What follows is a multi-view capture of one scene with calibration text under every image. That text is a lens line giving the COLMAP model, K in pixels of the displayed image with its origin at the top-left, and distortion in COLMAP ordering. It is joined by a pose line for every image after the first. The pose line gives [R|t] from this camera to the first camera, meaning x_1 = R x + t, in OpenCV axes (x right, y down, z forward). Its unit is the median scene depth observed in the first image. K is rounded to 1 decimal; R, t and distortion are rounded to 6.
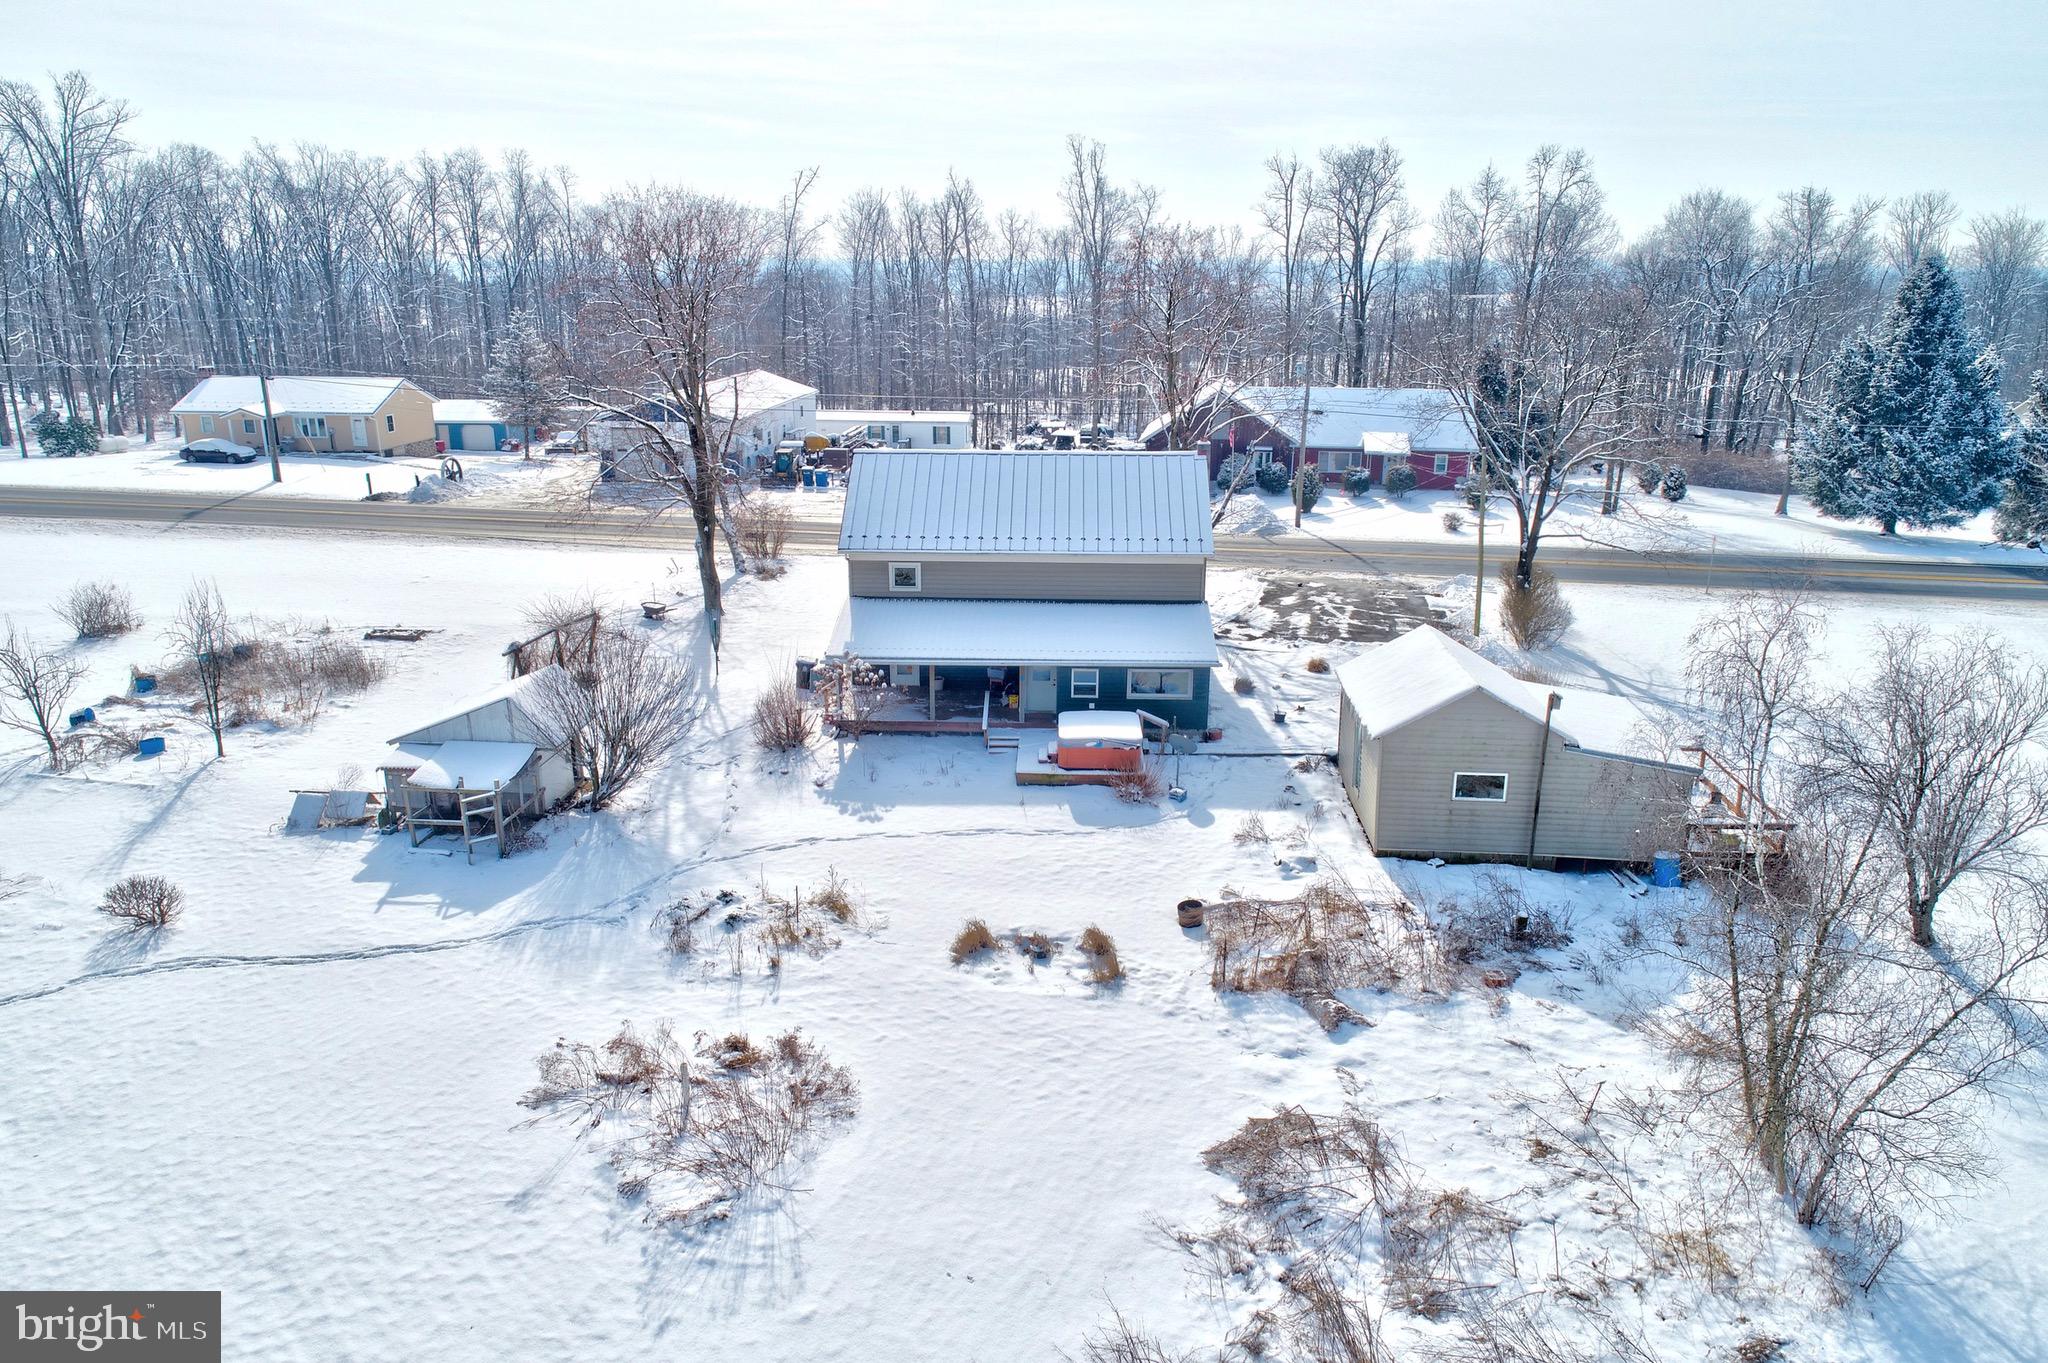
lens RADIAL K [[1337.3, 0, 1026.2], [0, 1337.3, 681.8], [0, 0, 1]] dist [0.006781, -0.001699]
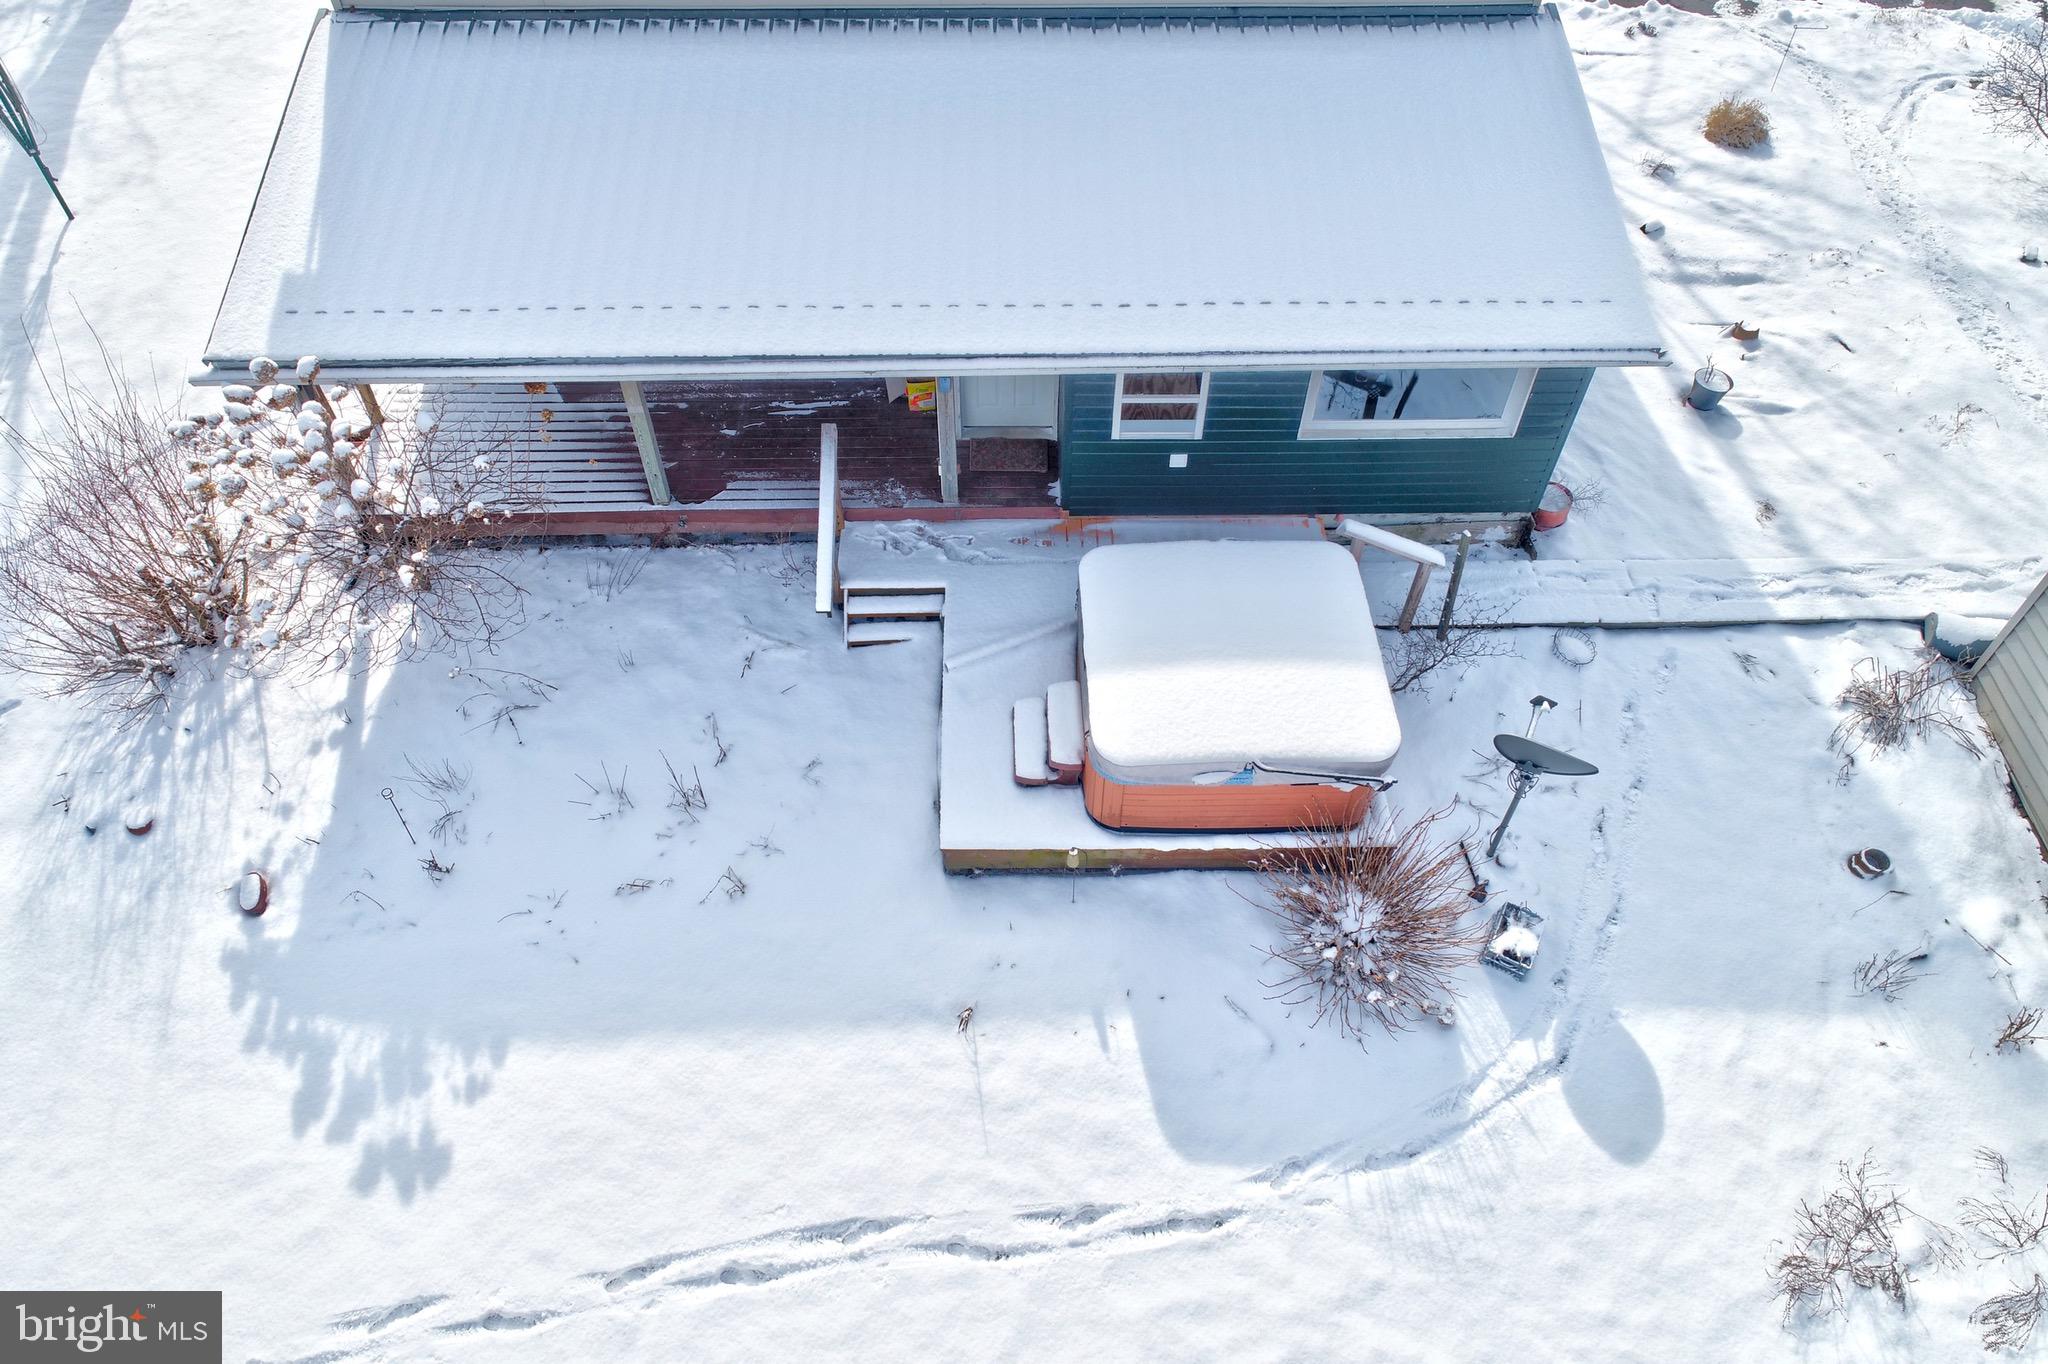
lens RADIAL K [[1337.3, 0, 1014.5], [0, 1337.3, 691.2], [0, 0, 1]] dist [0.006781, -0.001699]
pose [[0.998822, -0.040923, 0.026065, 0.002230], [0.019449, 0.829860, 0.557633, -0.117807], [-0.044450, -0.556469, 0.829679, 0.776909]]
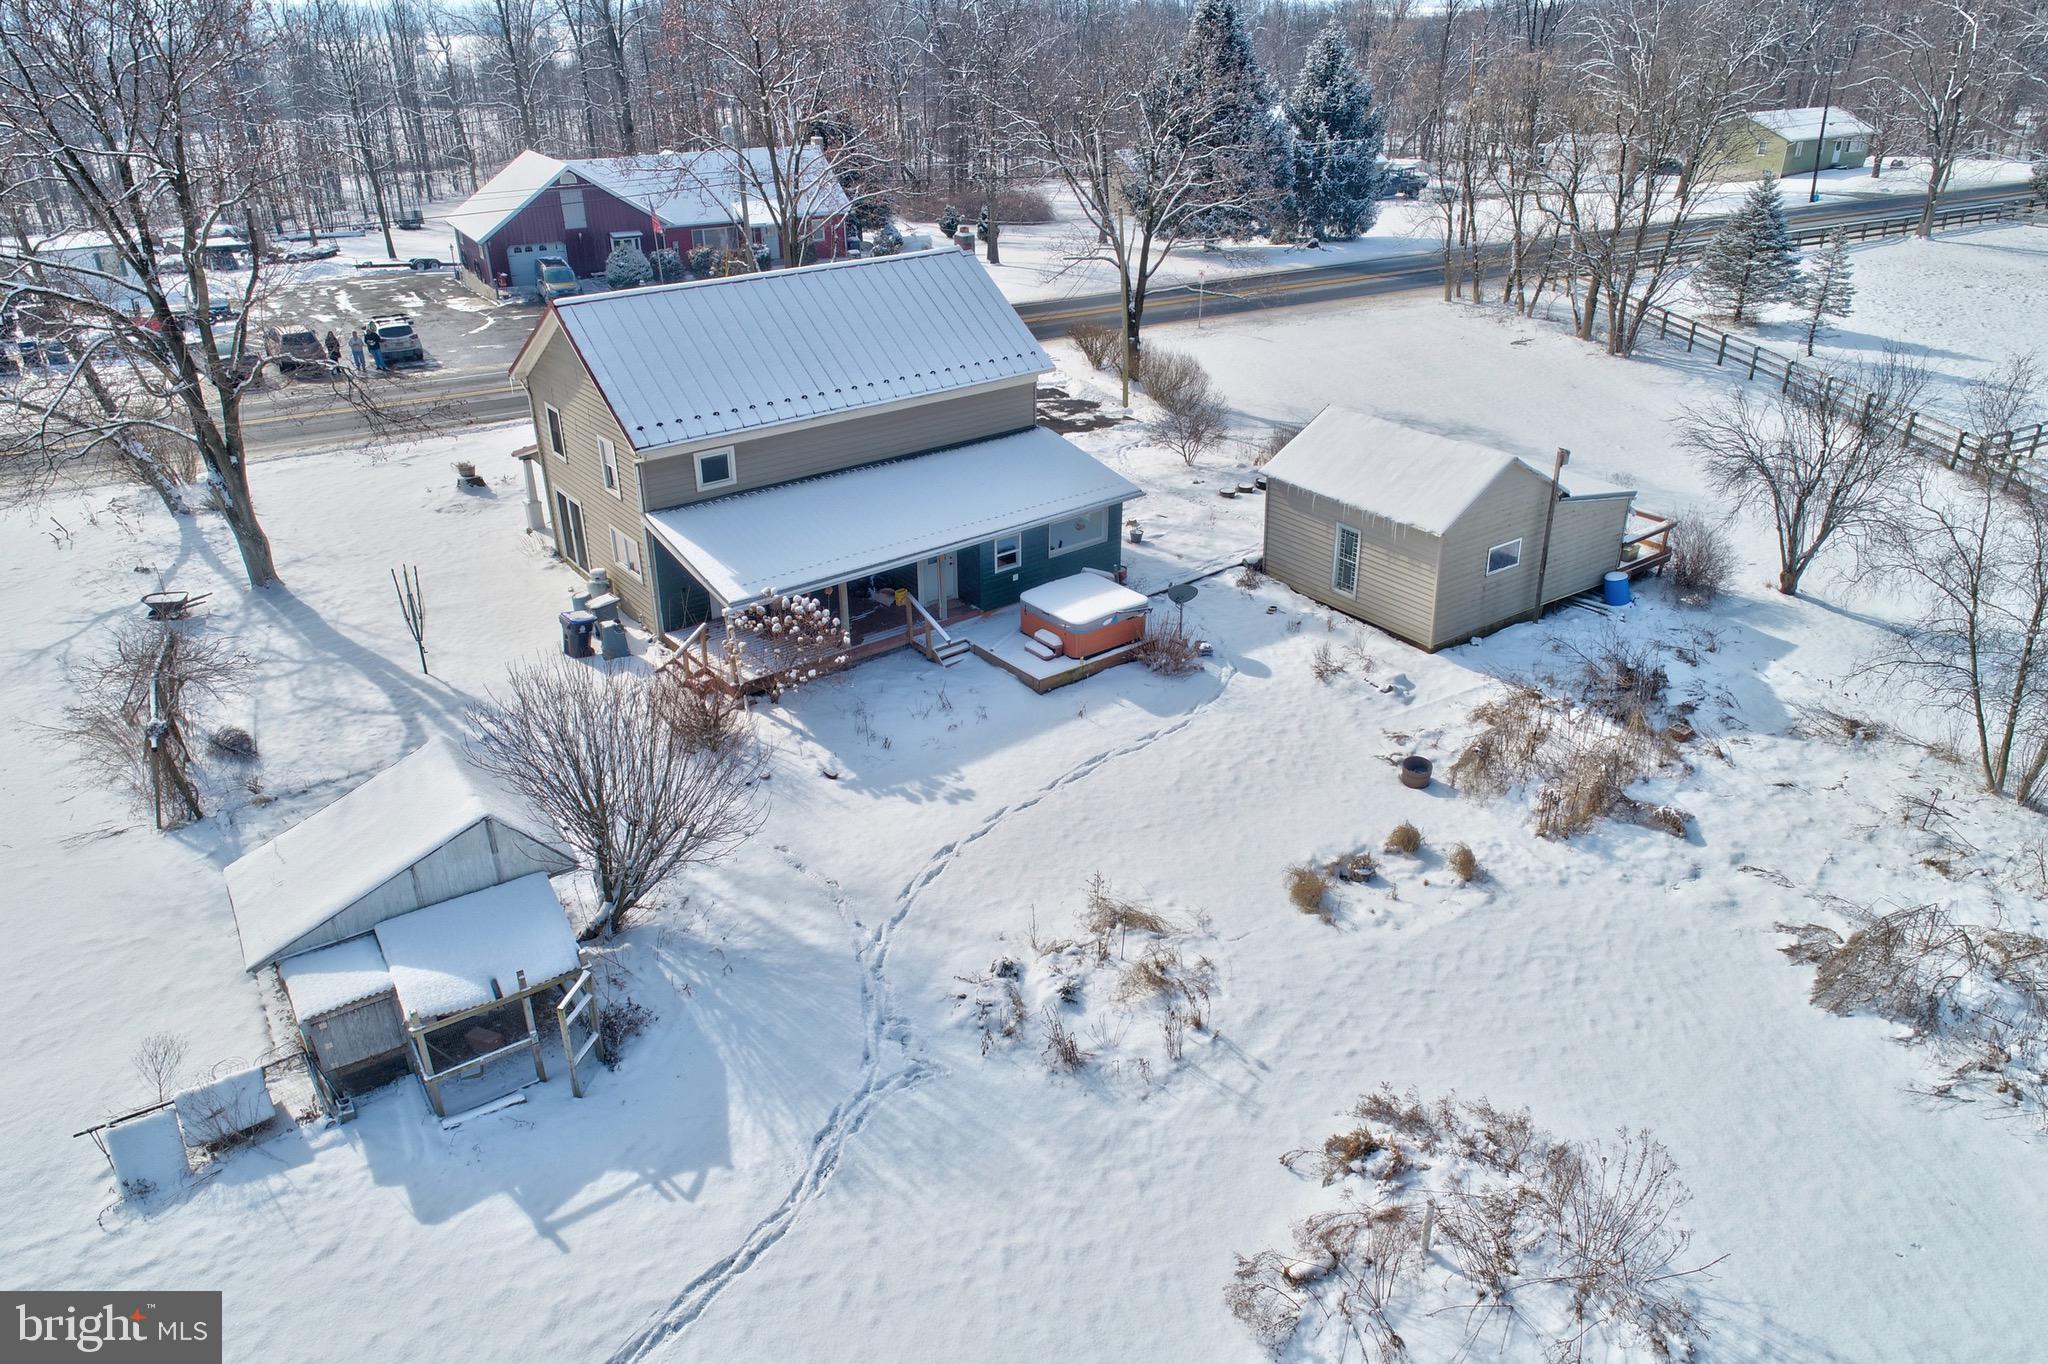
lens RADIAL K [[1337.3, 0, 1018.6], [0, 1337.3, 685.1], [0, 0, 1]] dist [0.006781, -0.001699]
pose [[0.774156, -0.297723, 0.558608, -0.466742], [0.198055, 0.952103, 0.232968, -0.119300], [-0.601212, -0.069718, 0.796042, 0.361534]]
